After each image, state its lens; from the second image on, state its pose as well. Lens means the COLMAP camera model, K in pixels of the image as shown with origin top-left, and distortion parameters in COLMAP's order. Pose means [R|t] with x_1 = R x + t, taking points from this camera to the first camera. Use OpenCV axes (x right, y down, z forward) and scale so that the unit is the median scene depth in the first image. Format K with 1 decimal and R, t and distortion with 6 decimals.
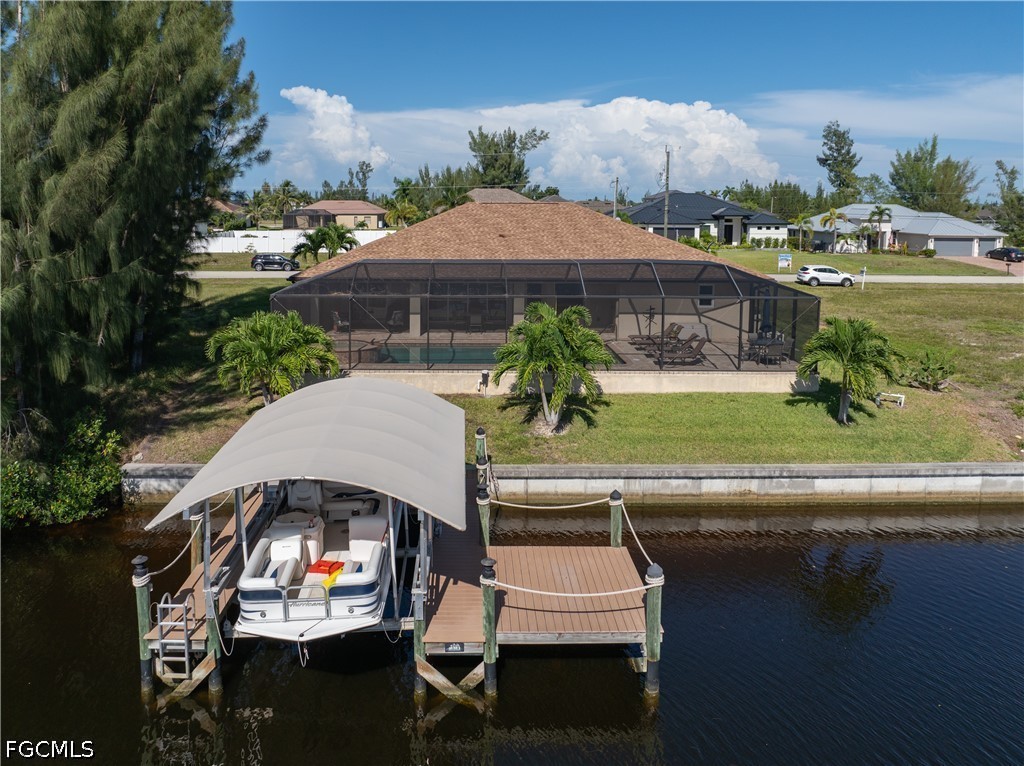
lens RADIAL K [[694.6, 0, 462.8], [0, 694.6, 382.3], [0, 0, 1]] dist [-0.029442, -0.005799]
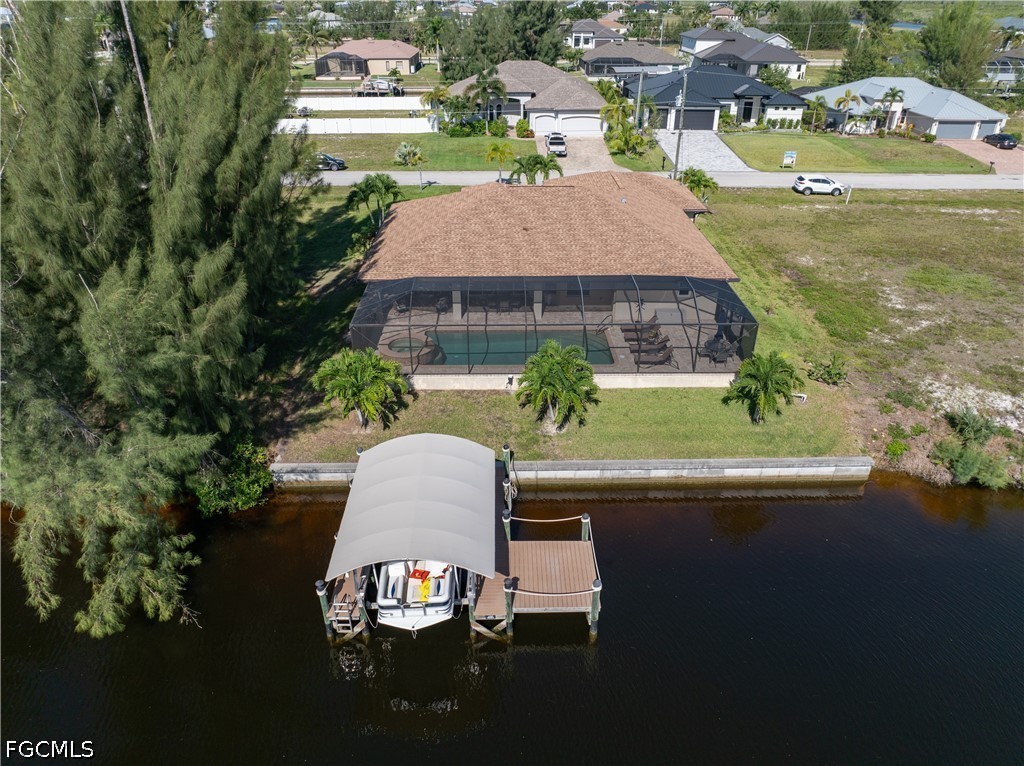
lens RADIAL K [[714.5, 0, 512.0], [0, 714.5, 383.0], [0, 0, 1]] dist [-0.032858, -0.002188]
pose [[0.999870, -0.012896, 0.009628, 0.022323], [0.007749, 0.910107, 0.414301, -0.621170], [-0.014105, -0.414173, 0.910089, -0.318394]]
